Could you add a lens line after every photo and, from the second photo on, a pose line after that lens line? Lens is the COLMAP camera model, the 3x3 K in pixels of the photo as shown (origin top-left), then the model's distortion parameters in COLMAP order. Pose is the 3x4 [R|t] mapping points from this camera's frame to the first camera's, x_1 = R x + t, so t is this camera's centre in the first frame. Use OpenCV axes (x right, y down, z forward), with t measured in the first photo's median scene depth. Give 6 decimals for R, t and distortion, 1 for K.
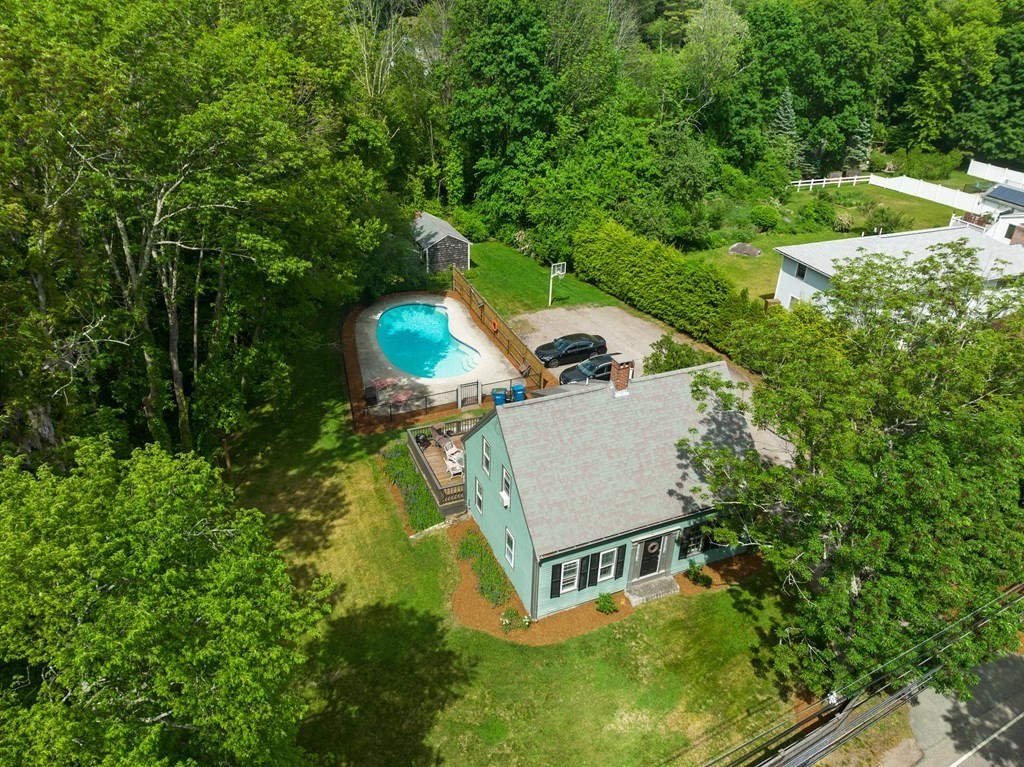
lens RADIAL K [[718.3, 0, 512.0], [0, 718.3, 383.5], [0, 0, 1]] dist [-0.030924, -0.002539]
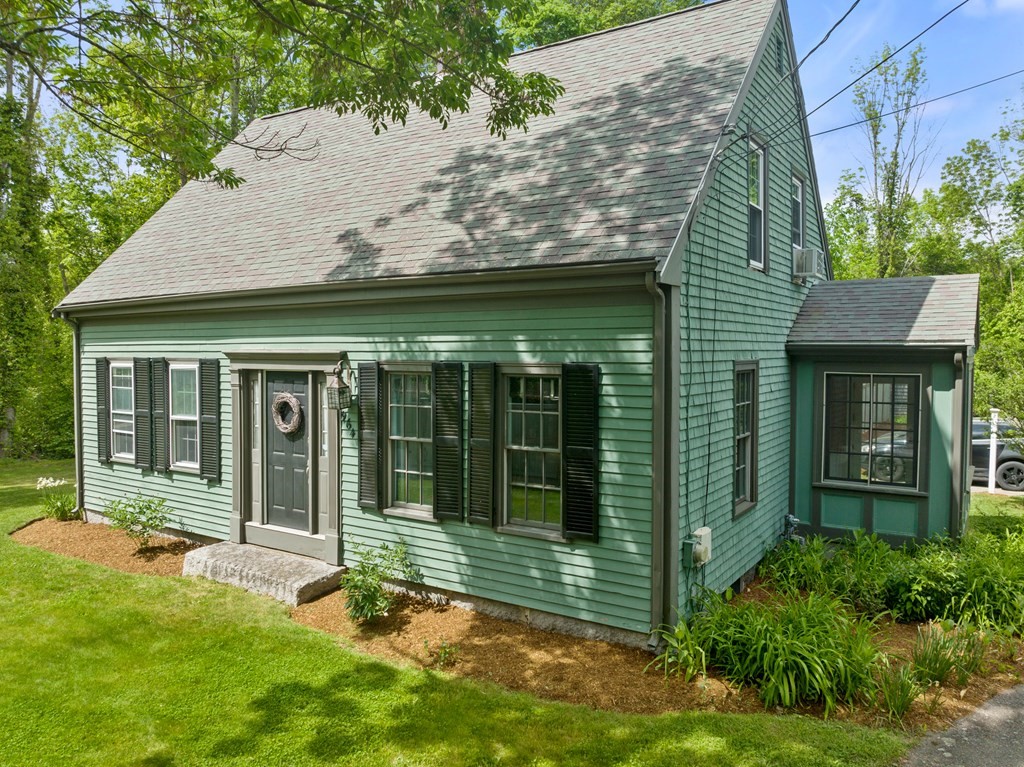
lens RADIAL K [[738.4, 0, 512.0], [0, 738.4, 383.5], [0, 0, 1]] dist [-0.034190, 0.000445]
pose [[0.578598, 0.010240, -0.815549, 0.531148], [-0.390747, 0.881180, -0.266155, 0.267867], [0.715920, 0.472670, 0.513850, 0.898586]]
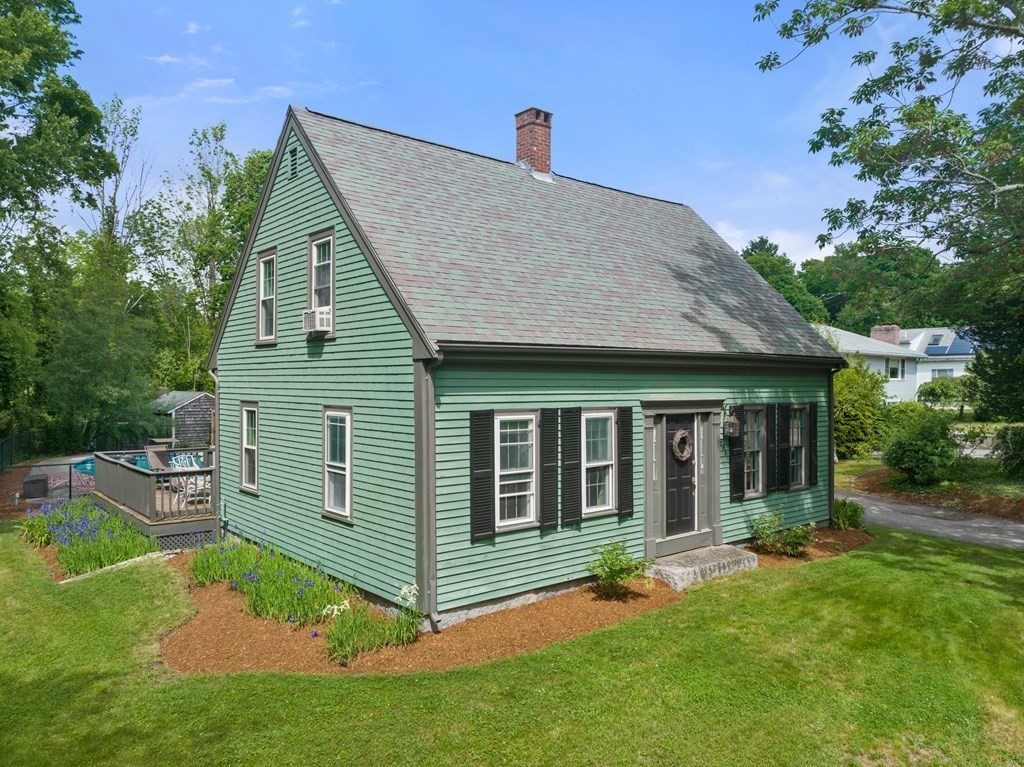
lens RADIAL K [[701.3, 0, 512.0], [0, 701.3, 383.5], [0, 0, 1]] dist [-0.019159, -0.000390]
pose [[0.960123, -0.031370, 0.277812, -0.017667], [0.168185, 0.858582, -0.484304, 0.386068], [-0.223332, 0.511715, 0.829621, 0.656388]]
